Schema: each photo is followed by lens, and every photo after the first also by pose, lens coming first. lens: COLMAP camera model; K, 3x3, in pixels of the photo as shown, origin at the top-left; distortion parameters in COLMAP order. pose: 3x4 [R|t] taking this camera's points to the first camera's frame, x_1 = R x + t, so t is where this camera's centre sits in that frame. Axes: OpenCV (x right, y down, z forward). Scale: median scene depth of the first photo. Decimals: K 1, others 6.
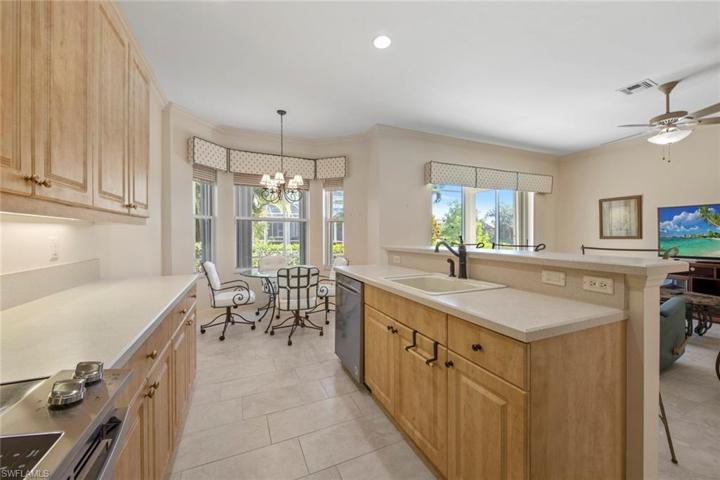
lens RADIAL K [[270.9, 0, 359.4], [0, 270.9, 234.5], [0, 0, 1]] dist [0.000141, -0.000025]
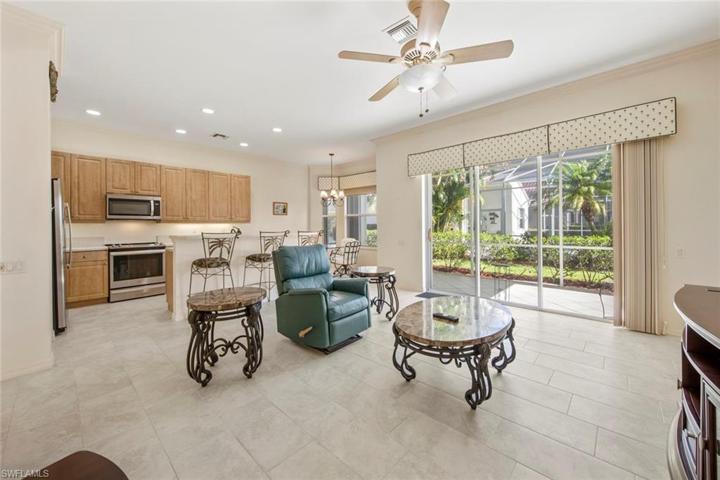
lens RADIAL K [[274.2, 0, 359.3], [0, 274.2, 226.8], [0, 0, 1]] dist [0.000109, 0.000008]
pose [[0.410365, 0.000139, -0.911922, 1.133227], [0.007836, 0.999963, 0.003678, 0.003617], [0.911888, -0.008655, 0.410348, 0.362919]]
